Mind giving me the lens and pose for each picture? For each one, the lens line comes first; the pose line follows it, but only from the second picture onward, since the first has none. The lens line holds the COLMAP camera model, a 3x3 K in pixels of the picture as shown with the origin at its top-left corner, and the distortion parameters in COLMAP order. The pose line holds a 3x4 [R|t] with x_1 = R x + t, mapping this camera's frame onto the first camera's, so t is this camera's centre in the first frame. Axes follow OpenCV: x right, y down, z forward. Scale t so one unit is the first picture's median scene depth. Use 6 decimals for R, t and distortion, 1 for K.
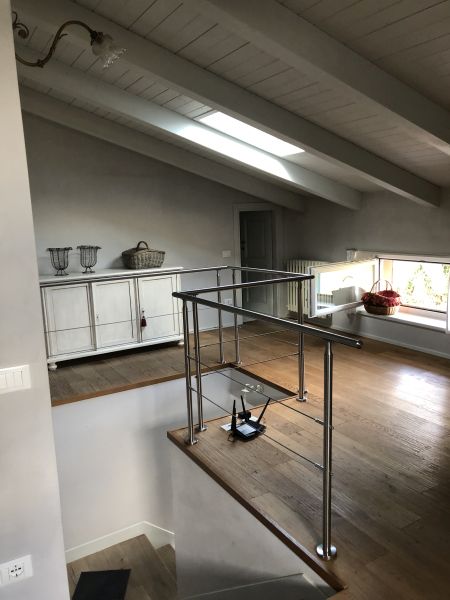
lens RADIAL K [[491.8, 0, 225.4], [0, 491.8, 289.4], [0, 0, 1]] dist [0.046075, -0.006167]
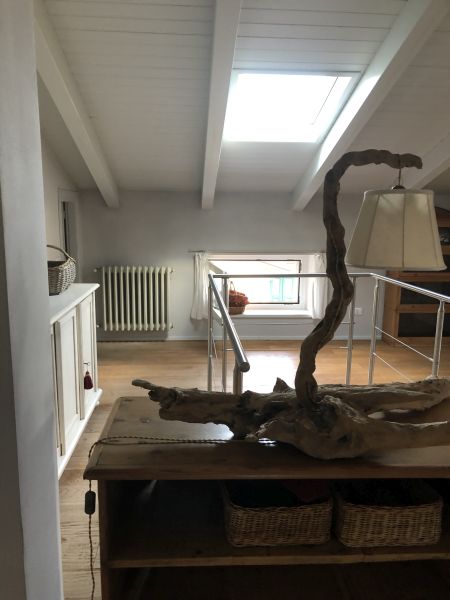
lens RADIAL K [[495.1, 0, 225.8], [0, 495.1, 288.6], [0, 0, 1]] dist [0.011910, 0.000797]
pose [[0.451942, -0.094611, 0.887016, -0.588632], [0.105527, 0.993048, 0.052153, -0.055953], [-0.885783, 0.070034, 0.458784, 0.539152]]
